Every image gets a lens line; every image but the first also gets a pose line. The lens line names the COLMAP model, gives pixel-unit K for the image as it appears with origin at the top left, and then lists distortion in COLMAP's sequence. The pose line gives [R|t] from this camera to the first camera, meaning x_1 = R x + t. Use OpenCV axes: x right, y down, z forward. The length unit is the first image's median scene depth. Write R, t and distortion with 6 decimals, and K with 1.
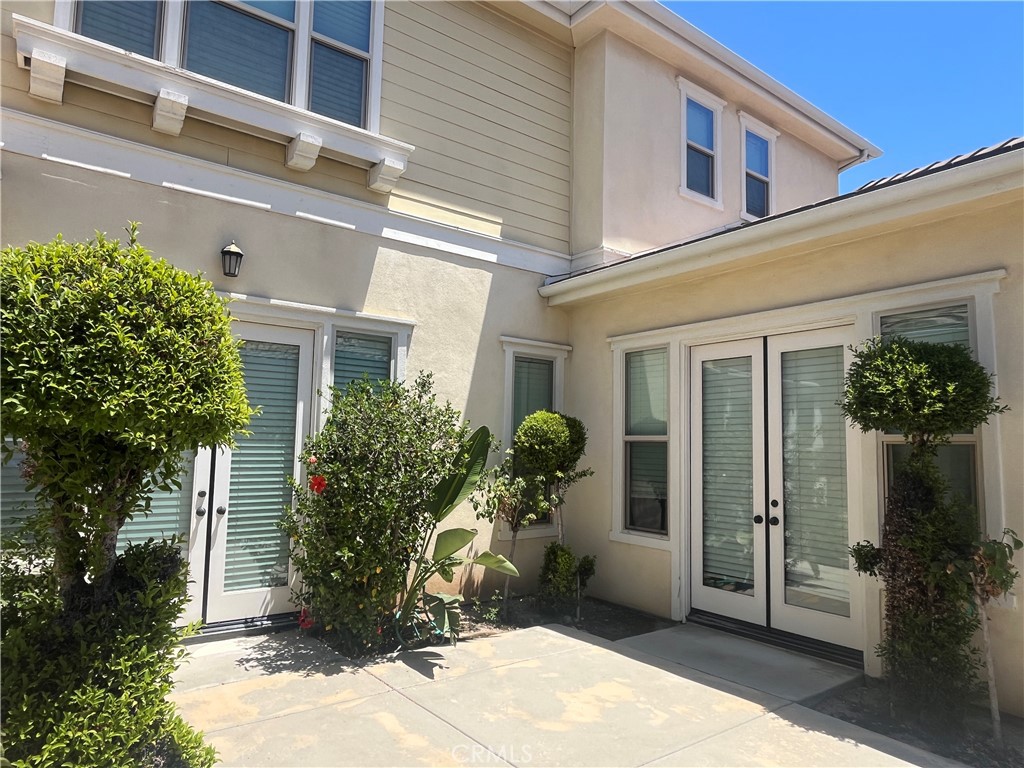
lens RADIAL K [[638.2, 0, 511.4], [0, 638.2, 387.4], [0, 0, 1]] dist [-0.002406, -0.000938]
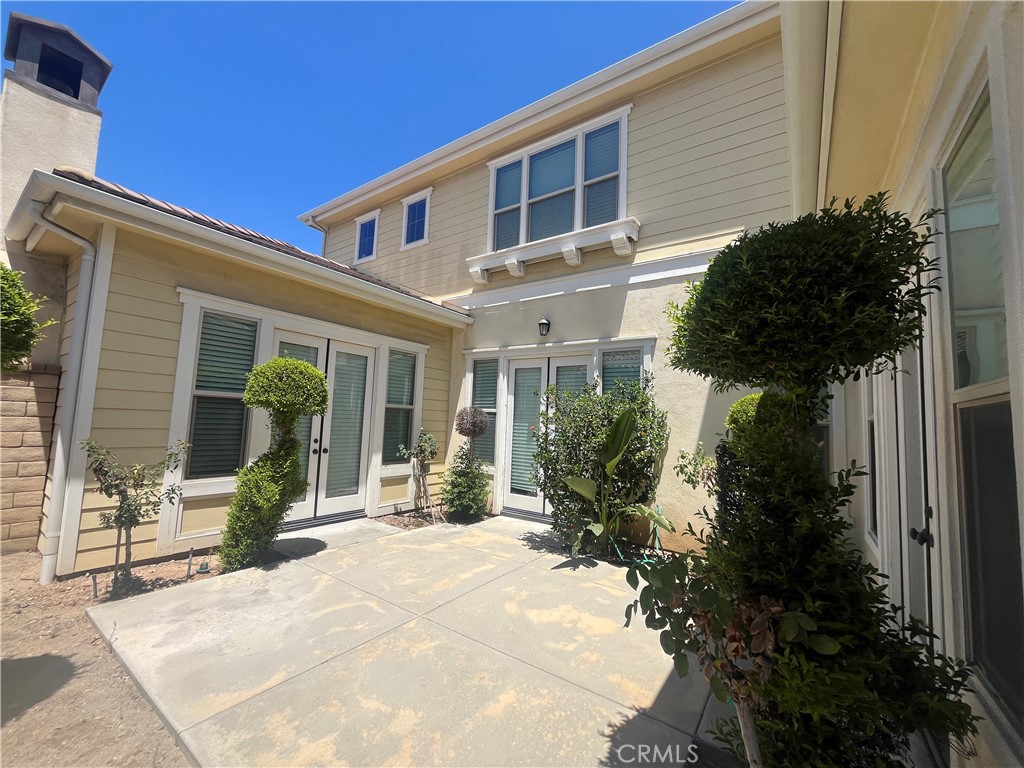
lens RADIAL K [[416.6, 0, 511.4], [0, 416.6, 383.5], [0, 0, 1]] dist [-0.001164, 0.000371]
pose [[0.310758, -0.093102, -0.945918, 0.769375], [0.053642, 0.995323, -0.080342, 0.073342], [0.948974, -0.025774, 0.314299, 0.539273]]
